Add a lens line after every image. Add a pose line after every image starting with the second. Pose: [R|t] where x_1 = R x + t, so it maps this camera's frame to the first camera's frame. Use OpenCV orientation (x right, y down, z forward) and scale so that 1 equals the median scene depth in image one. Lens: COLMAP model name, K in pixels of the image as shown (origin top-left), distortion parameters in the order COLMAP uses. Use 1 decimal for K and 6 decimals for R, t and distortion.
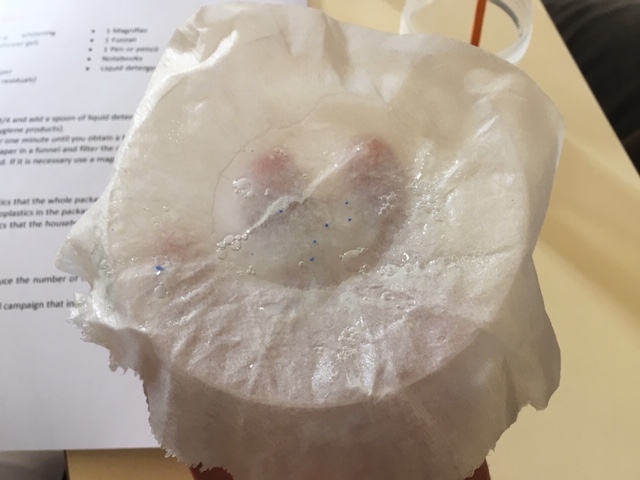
lens RADIAL K [[681.7, 0, 323.4], [0, 681.7, 242.5], [0, 0, 1]] dist [0.021730, 0.000000]
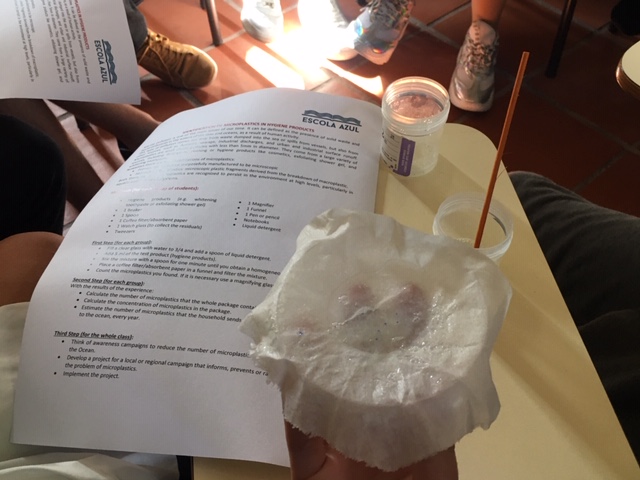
lens RADIAL K [[681.7, 0, 317.5], [0, 681.7, 241.1], [0, 0, 1]] dist [0.021730, 0.000000]
pose [[0.990872, 0.122718, -0.055788, -0.107055], [-0.132297, 0.964702, -0.227702, 0.215106], [0.025876, 0.233004, 0.972132, -0.959075]]
